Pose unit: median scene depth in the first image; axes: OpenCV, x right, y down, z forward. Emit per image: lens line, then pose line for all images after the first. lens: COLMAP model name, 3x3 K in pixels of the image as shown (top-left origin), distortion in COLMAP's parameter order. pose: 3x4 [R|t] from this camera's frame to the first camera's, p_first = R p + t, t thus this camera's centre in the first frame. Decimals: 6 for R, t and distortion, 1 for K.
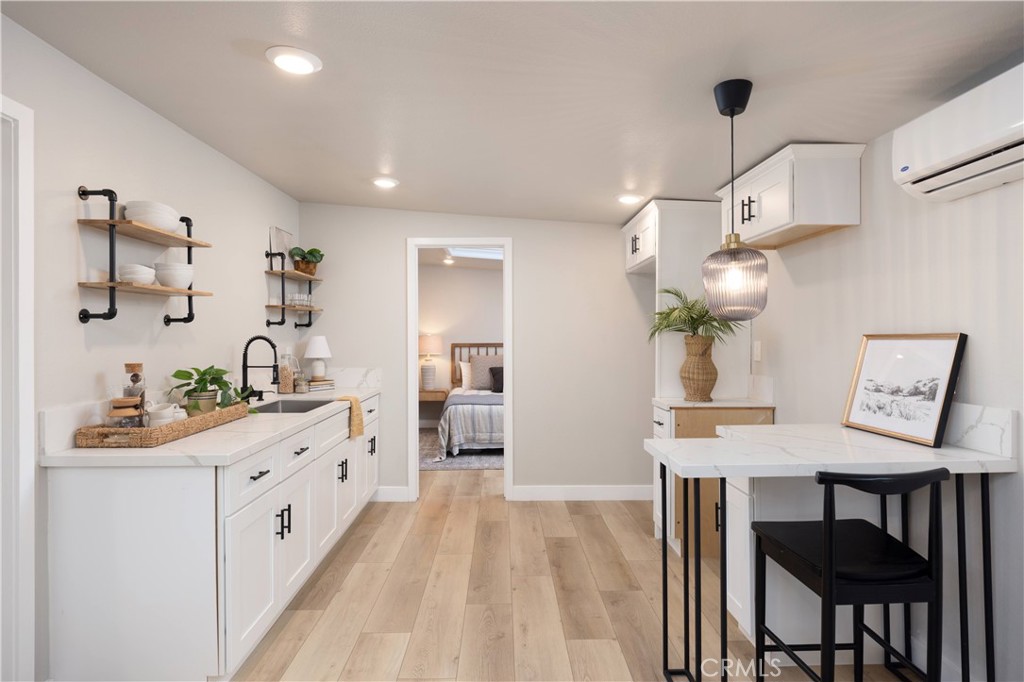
lens RADIAL K [[570.4, 0, 508.9], [0, 570.4, 342.3], [0, 0, 1]] dist [0.002972, 0.000303]
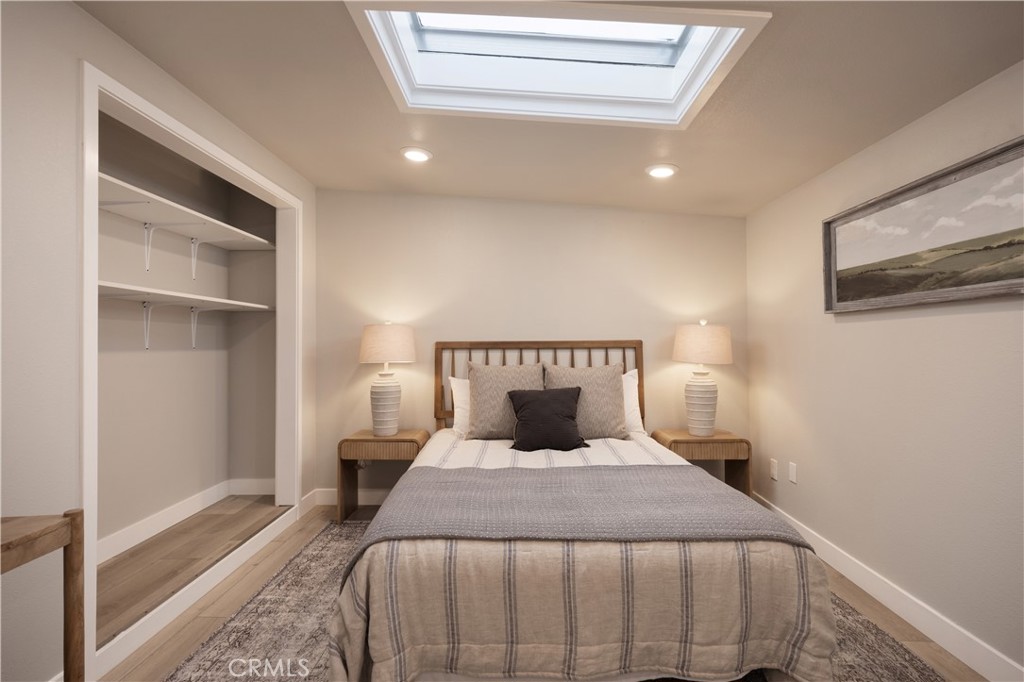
lens RADIAL K [[457.7, 0, 514.2], [0, 457.7, 342.9], [0, 0, 1]] dist [-0.000709, -0.000277]
pose [[0.999696, 0.012312, -0.021348, -0.020517], [-0.012542, 0.999864, -0.010698, 0.006583], [0.021213, 0.010962, 0.999715, 0.594087]]
